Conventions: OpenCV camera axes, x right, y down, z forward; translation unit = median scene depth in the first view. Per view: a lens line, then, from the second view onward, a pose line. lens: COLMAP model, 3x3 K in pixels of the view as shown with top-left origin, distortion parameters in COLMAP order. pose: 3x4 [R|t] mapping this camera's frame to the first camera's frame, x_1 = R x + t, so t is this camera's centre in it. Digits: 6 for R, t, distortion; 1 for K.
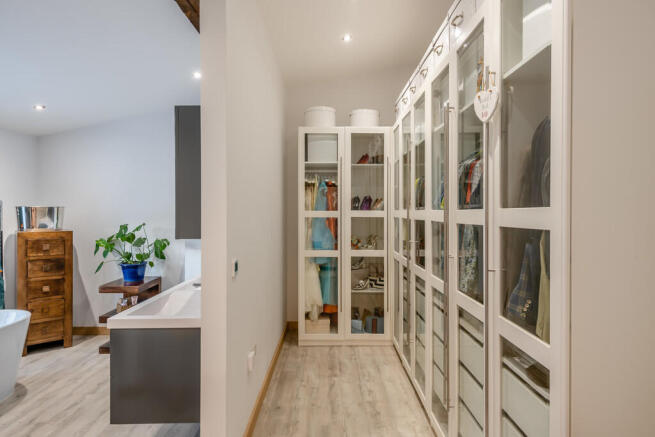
lens RADIAL K [[377.4, 0, 328.6], [0, 377.4, 213.4], [0, 0, 1]] dist [0.007311, -0.002105]
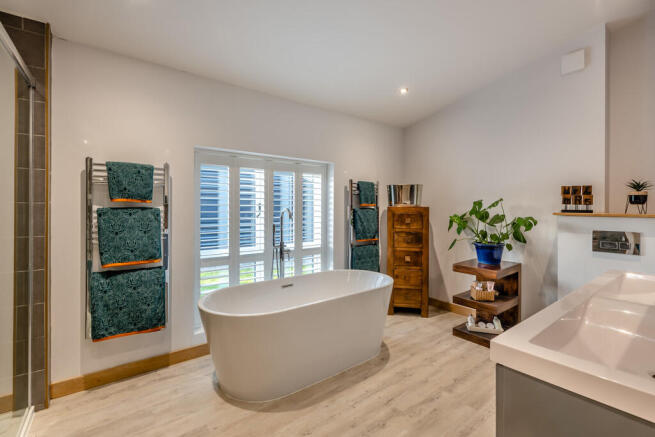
lens RADIAL K [[299.5, 0, 327.9], [0, 299.5, 207.6], [0, 0, 1]] dist [0.005271, 0.000092]
pose [[0.606037, 0.002648, -0.795432, -0.191892], [-0.007450, 0.999969, -0.002348, 0.053398], [0.795402, 0.007349, 0.606038, 0.283363]]
